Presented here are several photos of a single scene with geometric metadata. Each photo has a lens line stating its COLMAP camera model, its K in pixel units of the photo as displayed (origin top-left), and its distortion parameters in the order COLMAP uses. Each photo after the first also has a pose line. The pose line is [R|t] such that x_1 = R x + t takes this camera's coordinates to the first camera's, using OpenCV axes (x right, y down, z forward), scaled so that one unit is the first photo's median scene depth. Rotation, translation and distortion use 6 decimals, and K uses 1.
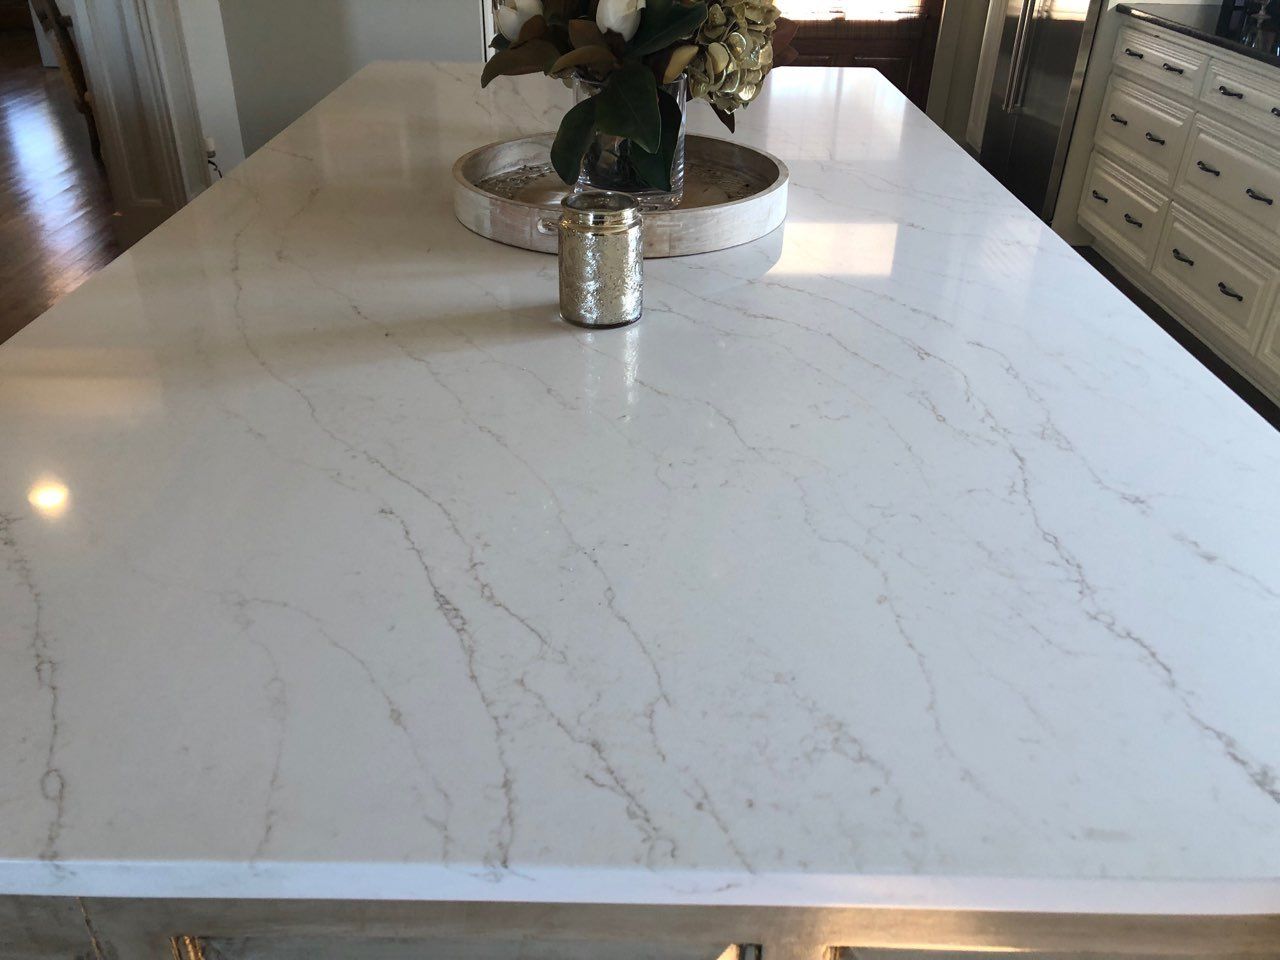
lens RADIAL K [[1039.9, 0, 627.8], [0, 1039.9, 476.3], [0, 0, 1]] dist [0.005552, 0.014555]
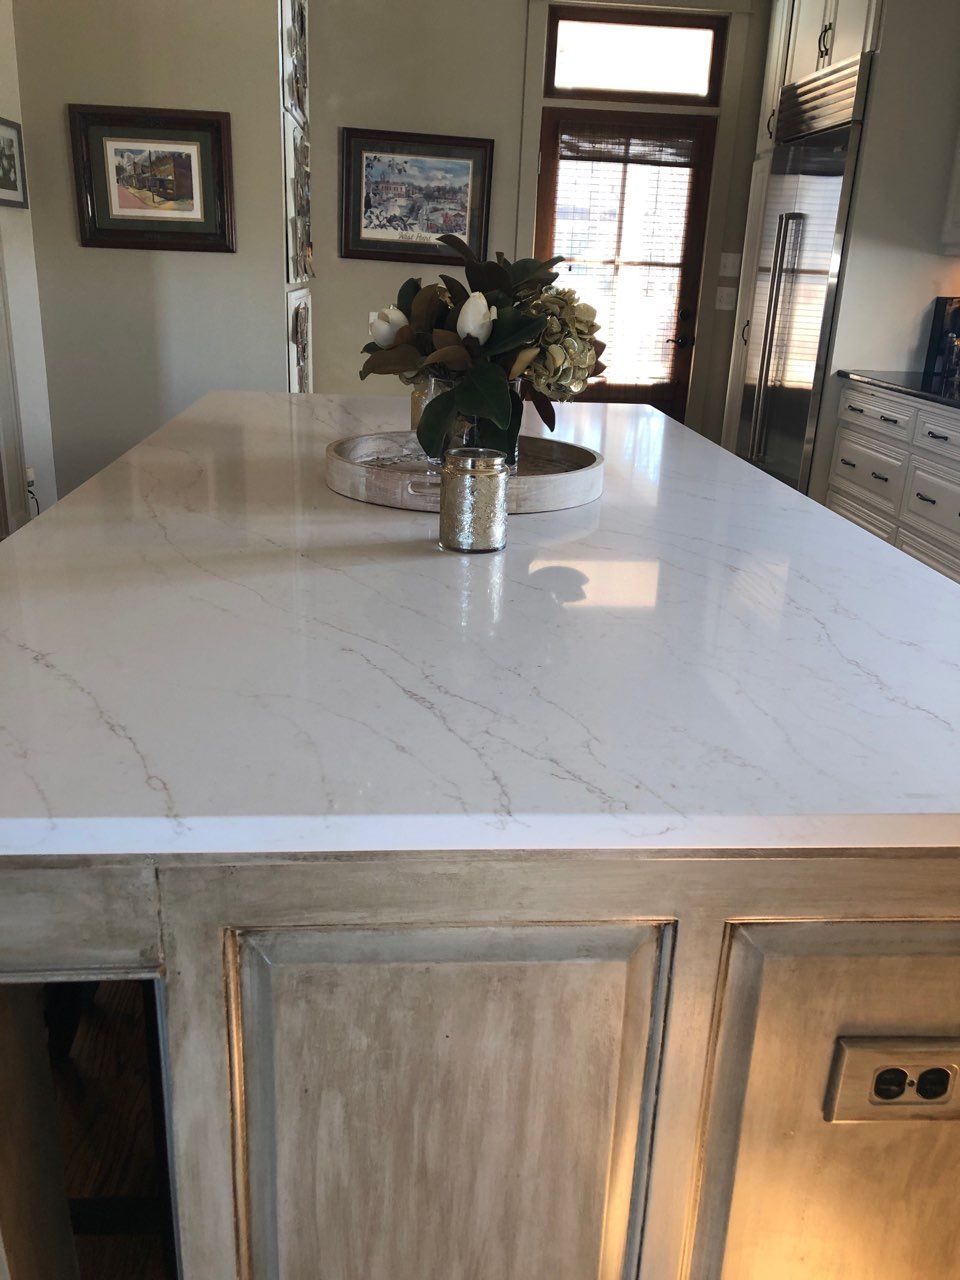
lens RADIAL K [[1039.9, 0, 488.1], [0, 1039.9, 639.6], [0, 0, 1]] dist [0.005552, 0.014555]
pose [[0.995435, -0.003941, 0.095361, -0.118649], [0.021605, 0.982514, -0.184929, 0.171000], [-0.092964, 0.186145, 0.978114, -0.169277]]
